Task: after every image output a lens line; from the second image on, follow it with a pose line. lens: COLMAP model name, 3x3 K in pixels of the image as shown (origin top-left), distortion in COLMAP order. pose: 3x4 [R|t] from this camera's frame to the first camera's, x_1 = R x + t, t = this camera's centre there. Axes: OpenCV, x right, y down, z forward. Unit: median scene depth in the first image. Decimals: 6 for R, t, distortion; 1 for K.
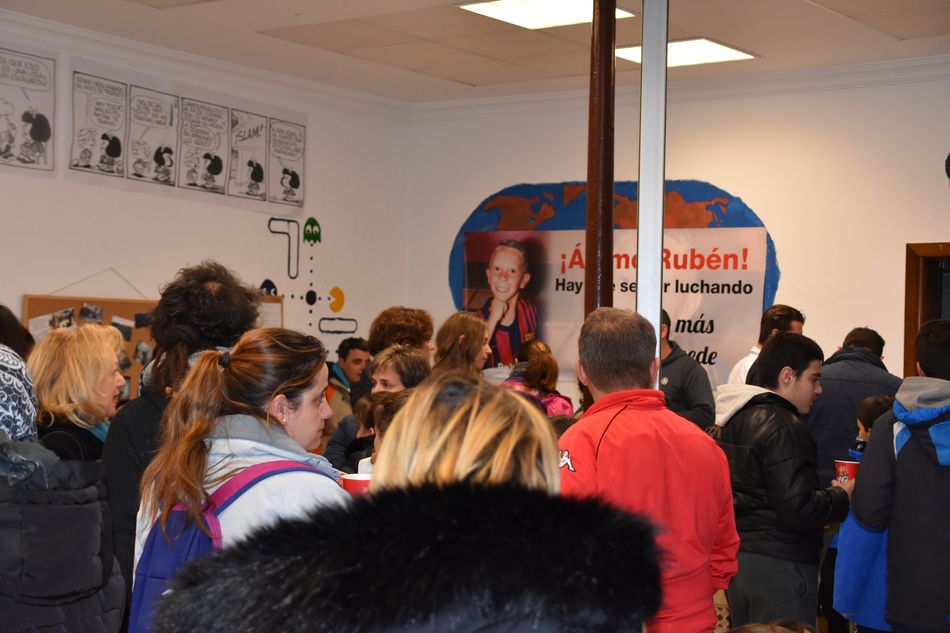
lens RADIAL K [[1585.5, 0, 437.9], [0, 1585.5, 320.9], [0, 0, 1]] dist [0.180930, 0.000000]
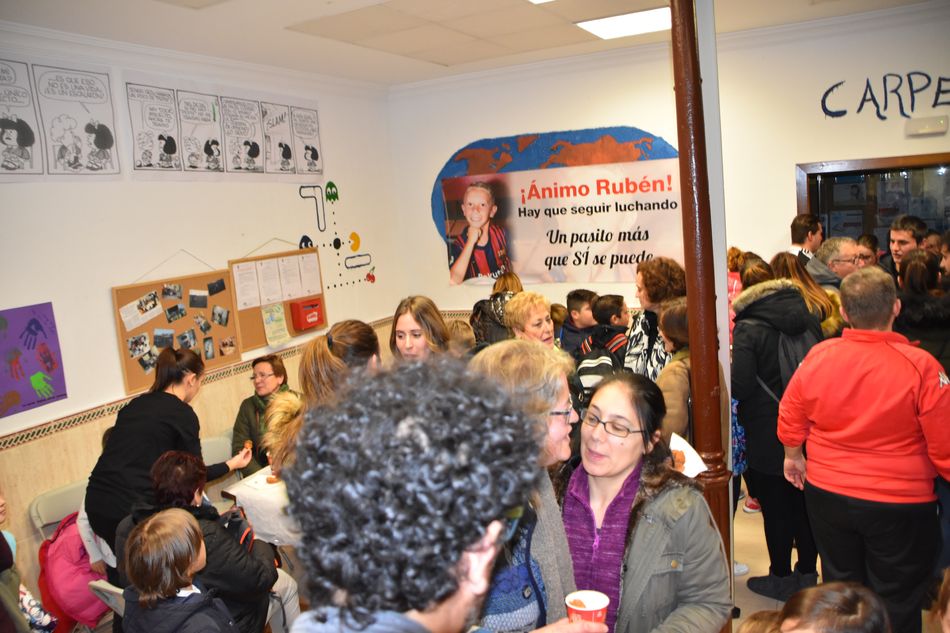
lens RADIAL K [[767.1, 0, 454.3], [0, 767.1, 330.0], [0, 0, 1]] dist [-0.167453, 0.119232]
pose [[0.982832, -0.128984, 0.131928, -0.080988], [0.105511, 0.979499, 0.171609, -0.044440], [-0.151358, -0.154743, 0.976292, 0.387169]]
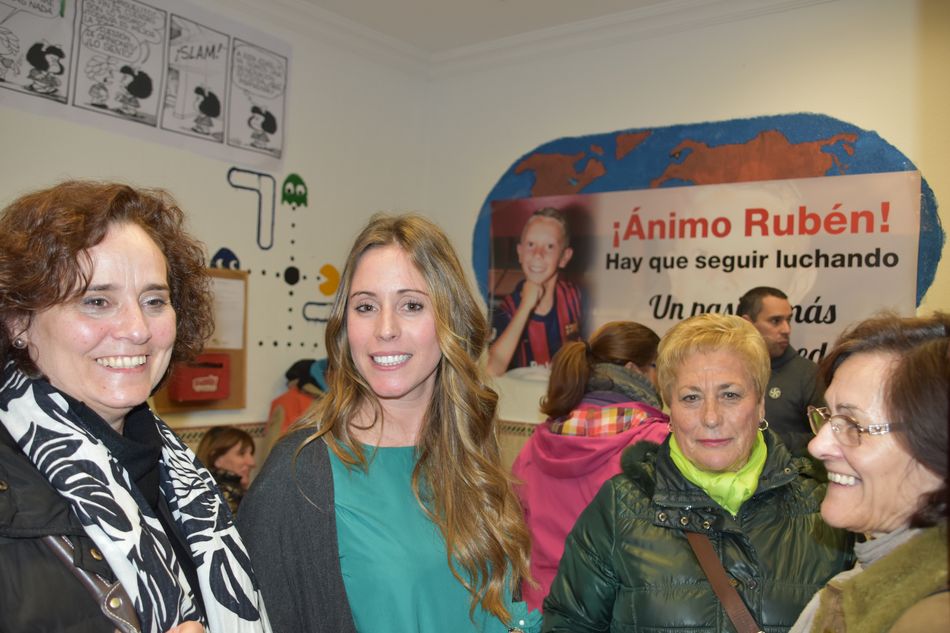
lens RADIAL K [[901.0, 0, 457.3], [0, 901.0, 302.1], [0, 0, 1]] dist [-0.036399, 0.000000]
pose [[0.999051, 0.007962, -0.042829, 0.021642], [-0.009289, 0.999480, -0.030884, 0.011894], [0.042561, 0.031253, 0.998605, 0.590002]]
